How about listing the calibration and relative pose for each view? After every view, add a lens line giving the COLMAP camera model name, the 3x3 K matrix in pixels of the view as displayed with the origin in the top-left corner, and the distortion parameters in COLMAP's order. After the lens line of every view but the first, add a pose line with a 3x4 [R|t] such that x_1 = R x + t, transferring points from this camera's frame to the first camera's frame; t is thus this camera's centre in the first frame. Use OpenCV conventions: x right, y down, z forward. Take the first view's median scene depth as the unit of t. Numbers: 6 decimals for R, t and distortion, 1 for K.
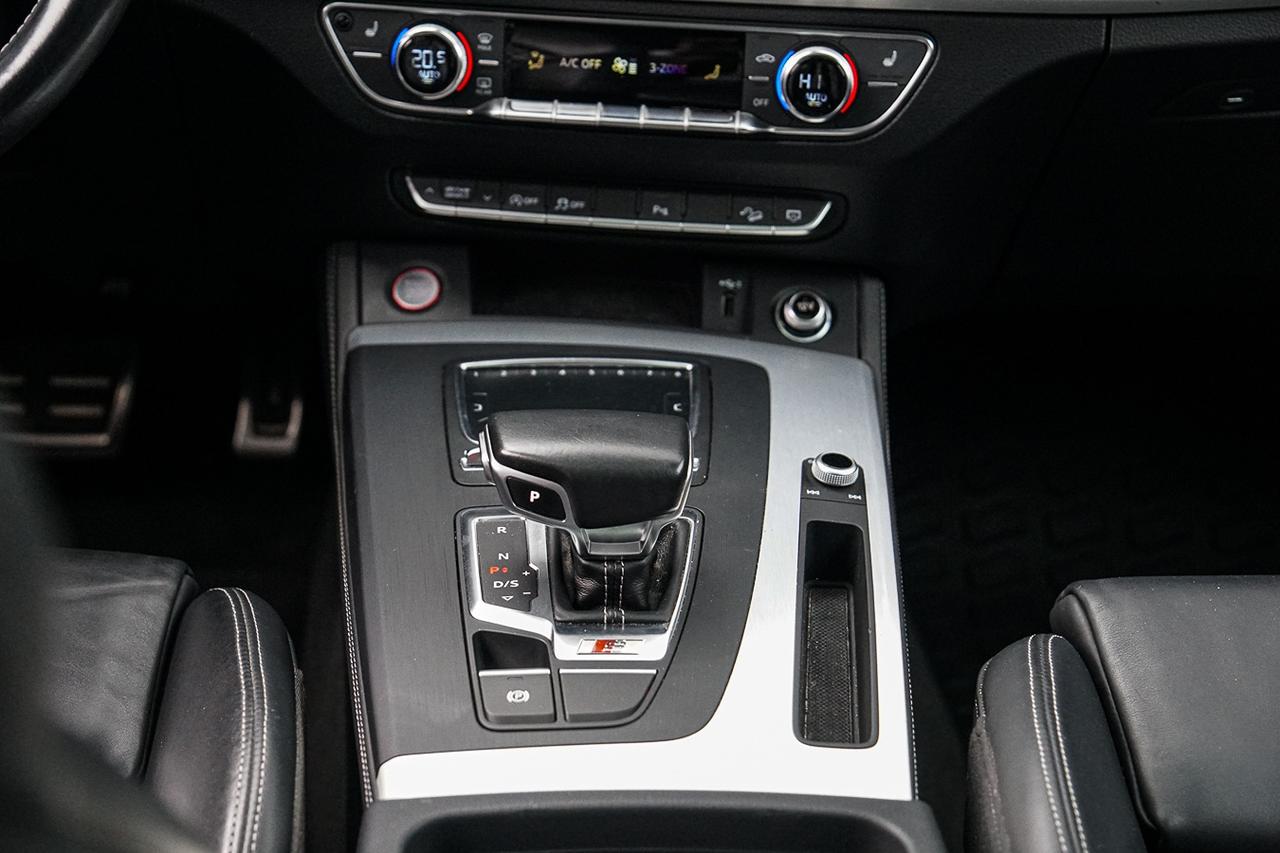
lens RADIAL K [[2201.0, 0, 626.5], [0, 2201.0, 431.4], [0, 0, 1]] dist [0.236211, 0.433086]
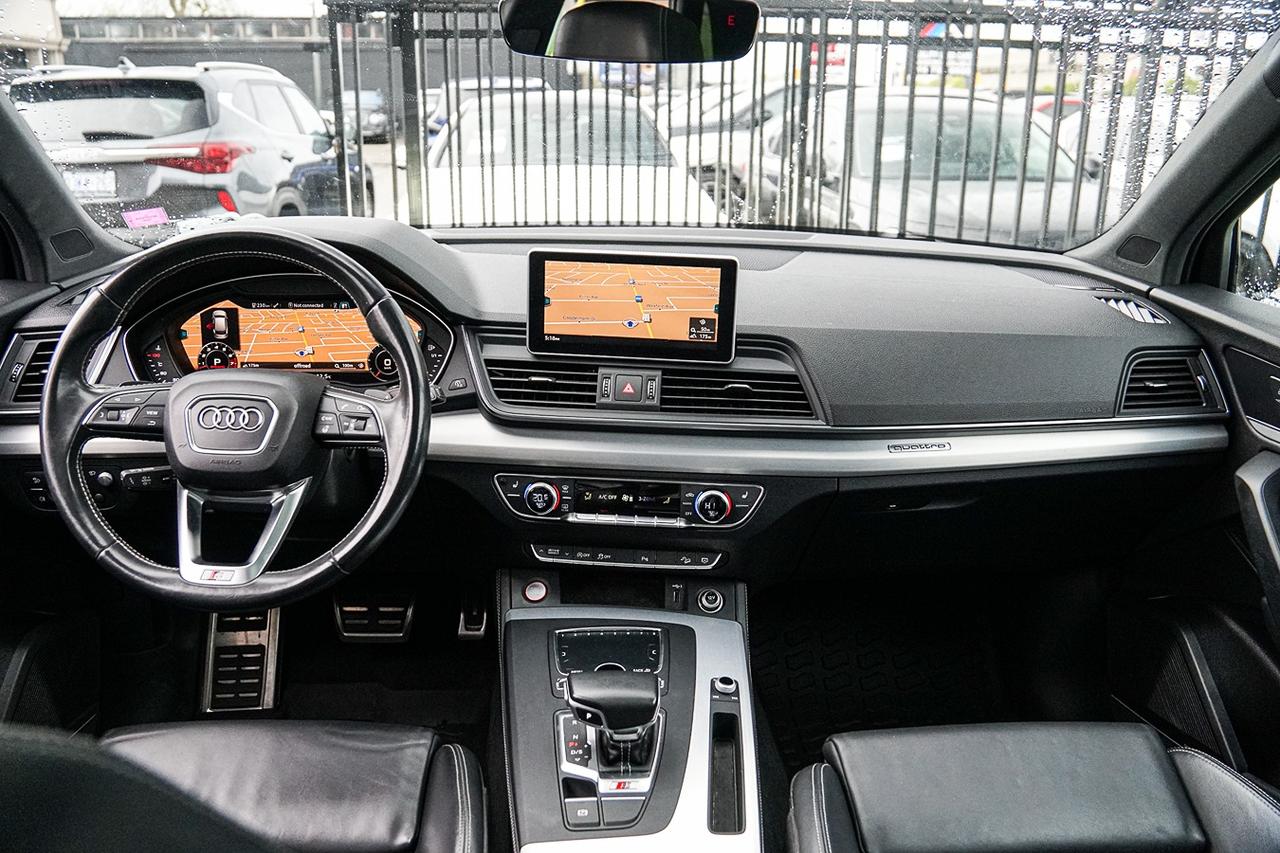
lens RADIAL K [[997.1, 0, 631.6], [0, 997.1, 427.2], [0, 0, 1]] dist [-0.148298, 0.113306]
pose [[0.999812, -0.018829, -0.004548, 0.009362], [0.018200, 0.993519, -0.112196, -0.123550], [0.006631, 0.112092, 0.993676, -0.010354]]
